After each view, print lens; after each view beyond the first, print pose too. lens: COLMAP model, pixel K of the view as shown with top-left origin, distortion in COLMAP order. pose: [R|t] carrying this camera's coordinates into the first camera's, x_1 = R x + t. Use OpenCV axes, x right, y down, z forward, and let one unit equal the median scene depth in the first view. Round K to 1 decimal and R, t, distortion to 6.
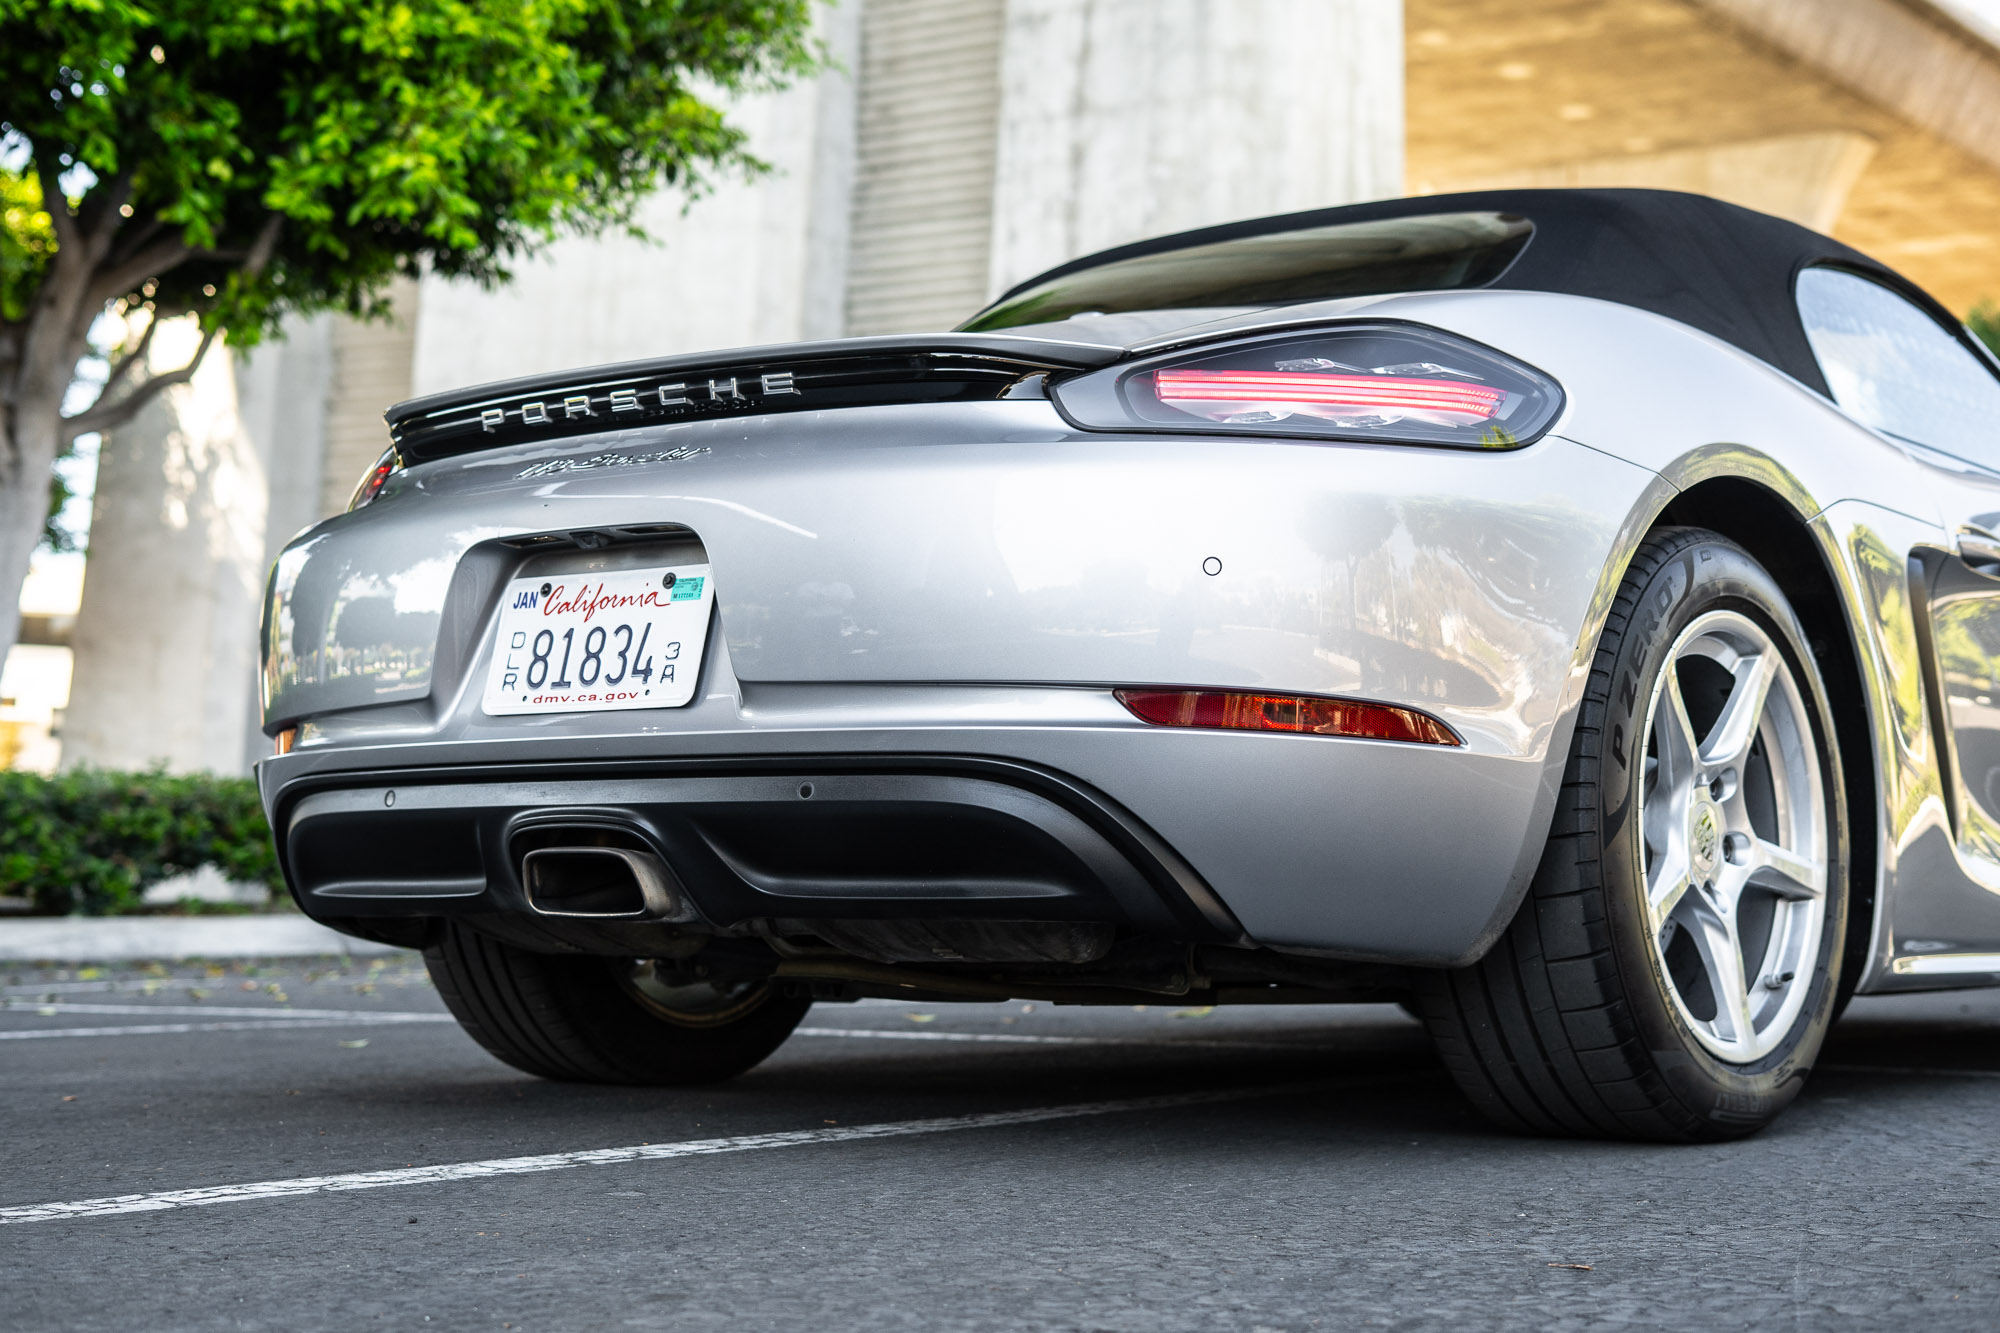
lens RADIAL K [[3190.3, 0, 917.3], [0, 3190.3, 747.5], [0, 0, 1]] dist [-0.012278, 0.000000]
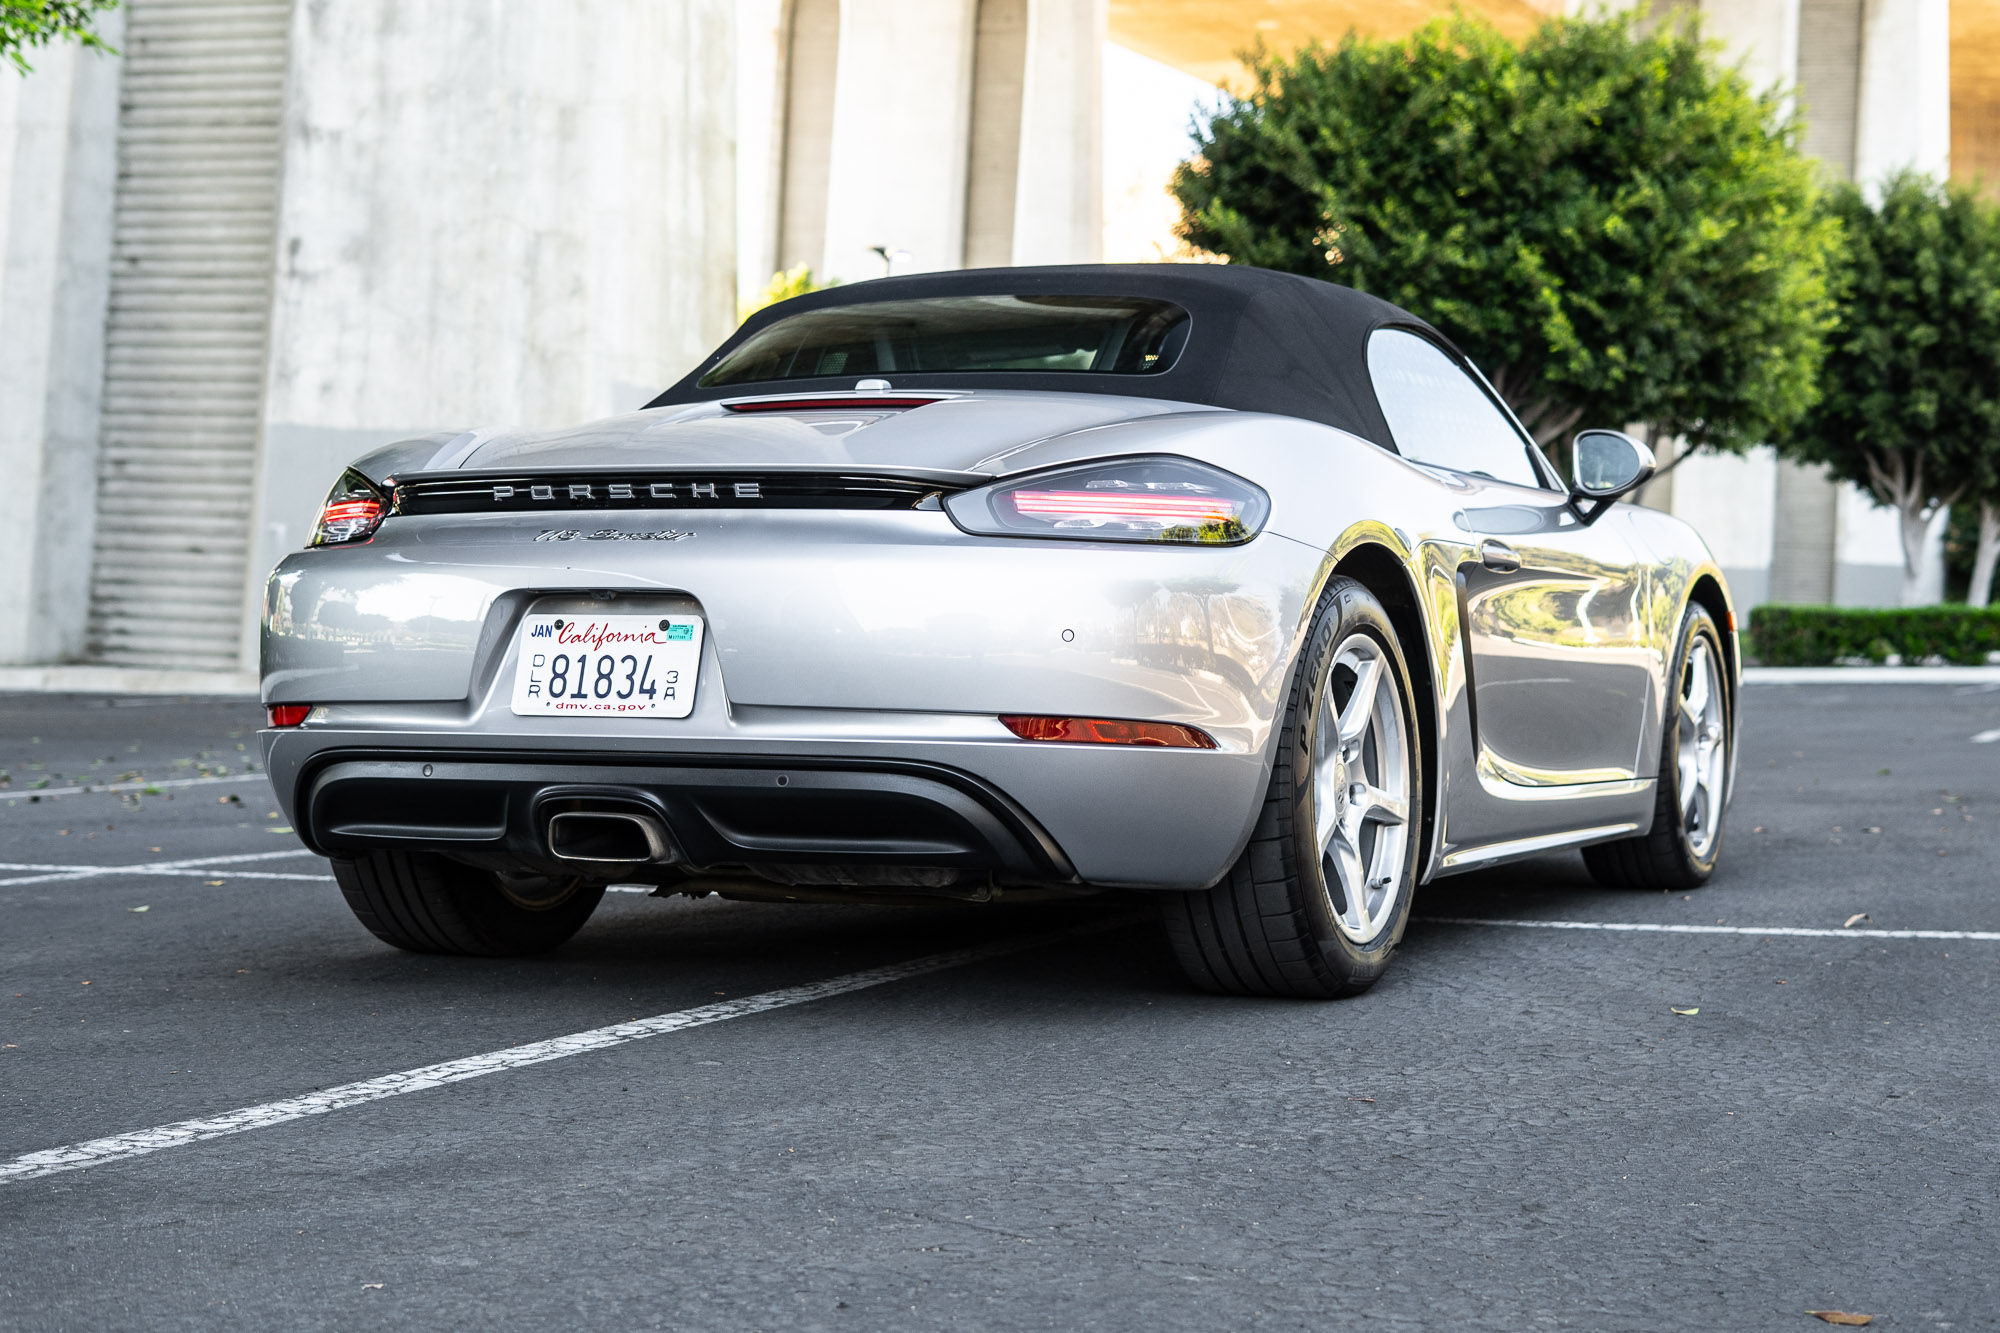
lens RADIAL K [[3630.9, 0, 917.9], [0, 3630.9, 654.9], [0, 0, 1]] dist [-0.075674, 0.000000]
pose [[0.973503, -0.003532, 0.228648, -0.331468], [-0.009678, 0.998349, 0.056625, -0.129568], [-0.228471, -0.057338, 0.971861, -0.583630]]
